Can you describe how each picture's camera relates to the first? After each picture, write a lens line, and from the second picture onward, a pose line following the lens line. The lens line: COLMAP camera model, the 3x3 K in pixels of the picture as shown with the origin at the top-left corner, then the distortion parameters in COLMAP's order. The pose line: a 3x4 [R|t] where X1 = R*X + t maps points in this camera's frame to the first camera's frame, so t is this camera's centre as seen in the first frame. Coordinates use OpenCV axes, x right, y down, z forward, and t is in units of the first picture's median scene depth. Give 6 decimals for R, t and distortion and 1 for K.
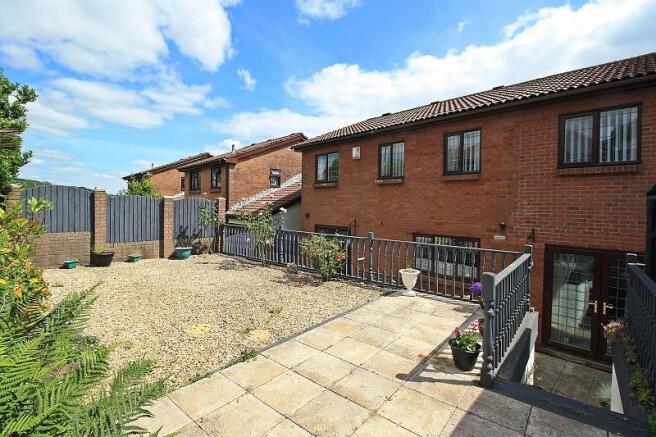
lens RADIAL K [[307.0, 0, 333.1], [0, 307.0, 209.0], [0, 0, 1]] dist [-0.016190, -0.000917]
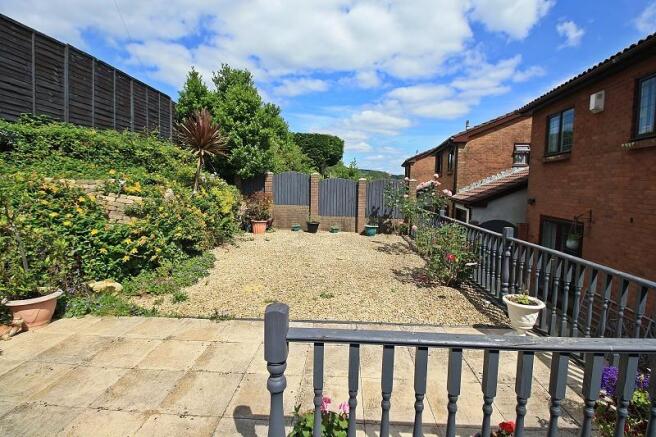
lens RADIAL K [[302.9, 0, 328.0], [0, 302.9, 218.5], [0, 0, 1]] dist [0.001574, -0.008306]
pose [[0.597886, 0.084647, -0.797099, 0.180206], [-0.020684, 0.995707, 0.090223, 0.003798], [0.801314, -0.037455, 0.597070, 0.151138]]
